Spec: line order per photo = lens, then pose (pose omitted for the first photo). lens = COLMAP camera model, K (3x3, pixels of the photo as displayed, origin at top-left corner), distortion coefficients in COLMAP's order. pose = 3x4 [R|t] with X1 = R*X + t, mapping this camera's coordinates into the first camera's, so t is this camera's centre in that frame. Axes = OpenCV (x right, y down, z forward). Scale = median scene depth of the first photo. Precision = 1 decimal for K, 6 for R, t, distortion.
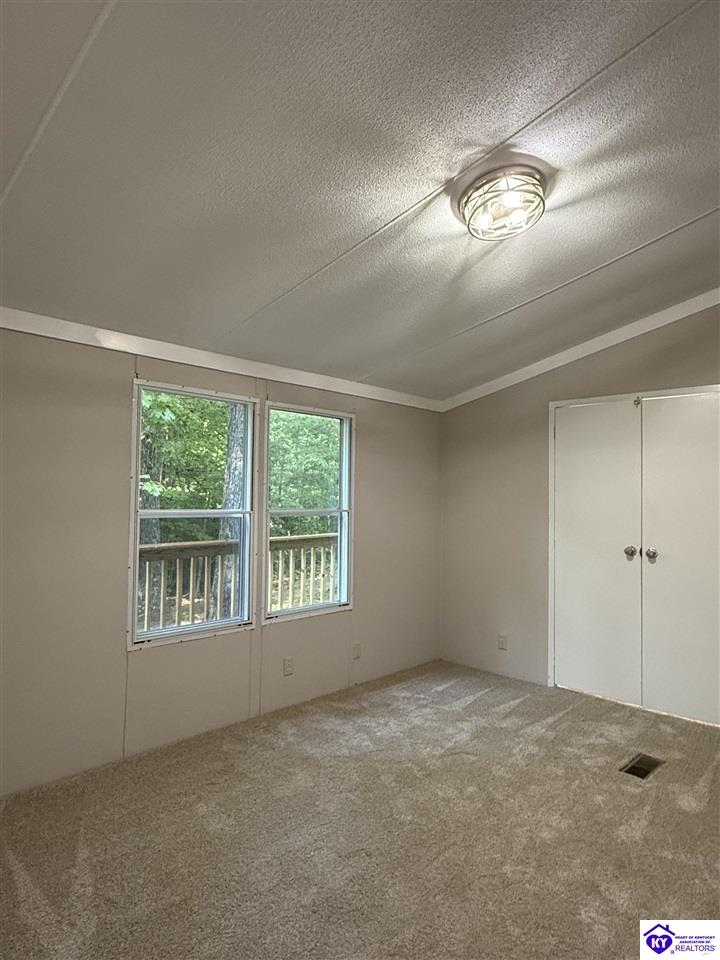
lens RADIAL K [[587.5, 0, 365.8], [0, 587.5, 481.1], [0, 0, 1]] dist [0.002552, -0.000311]
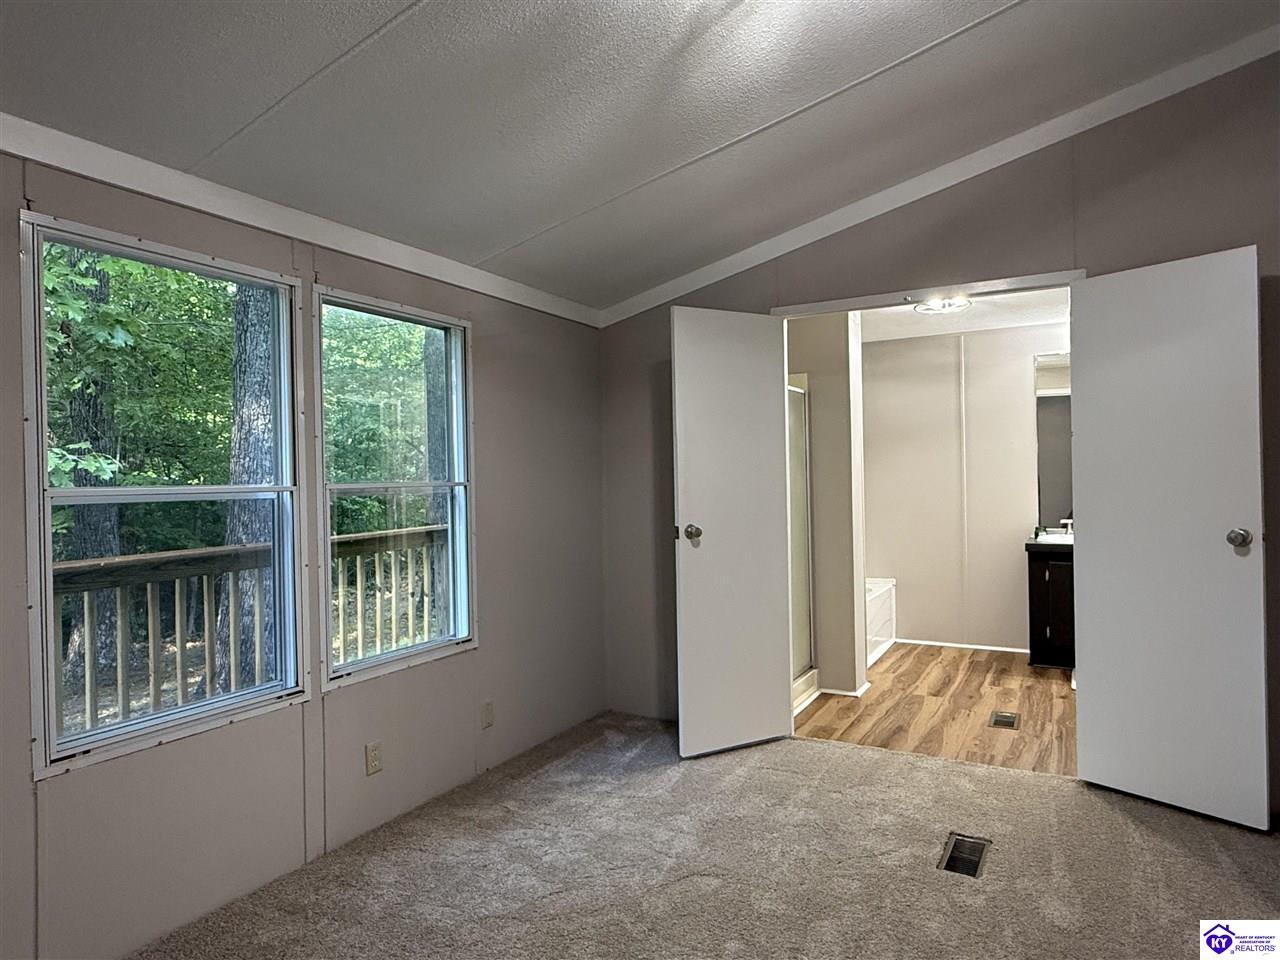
lens RADIAL K [[783.3, 0, 636.5], [0, 783.3, 483.2], [0, 0, 1]] dist [0.002552, -0.000311]
pose [[0.969840, -0.034048, 0.241351, -0.058436], [0.026006, 0.998998, 0.036428, 0.027839], [-0.242350, -0.029052, 0.969754, 0.206756]]
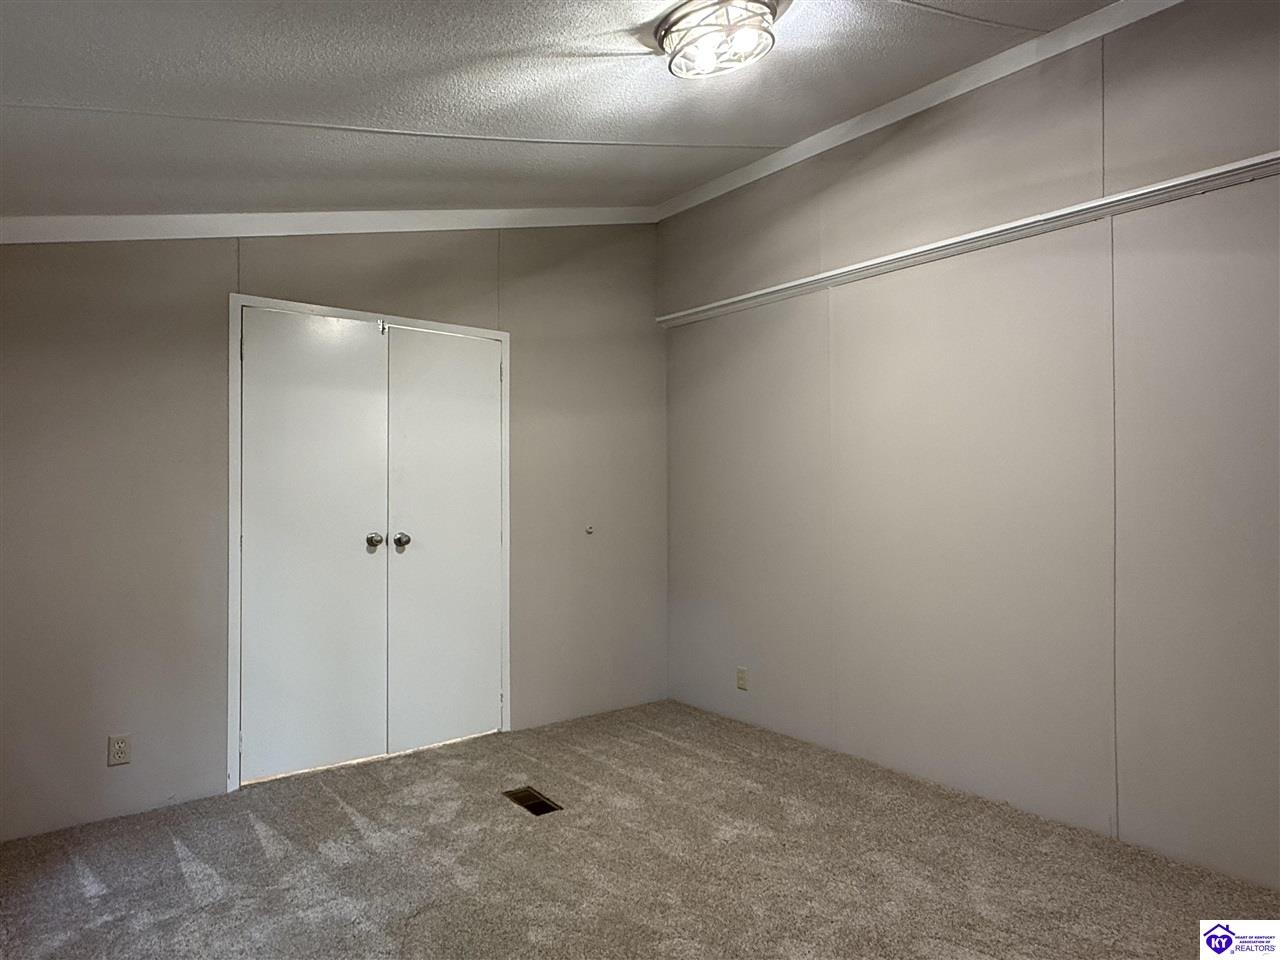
lens RADIAL K [[783.3, 0, 632.1], [0, 783.3, 473.8], [0, 0, 1]] dist [0.002552, -0.000311]
pose [[0.142903, 0.009318, 0.989693, -0.434633], [-0.025444, 0.999660, -0.005738, 0.039464], [-0.989410, -0.024361, 0.143092, 0.574993]]
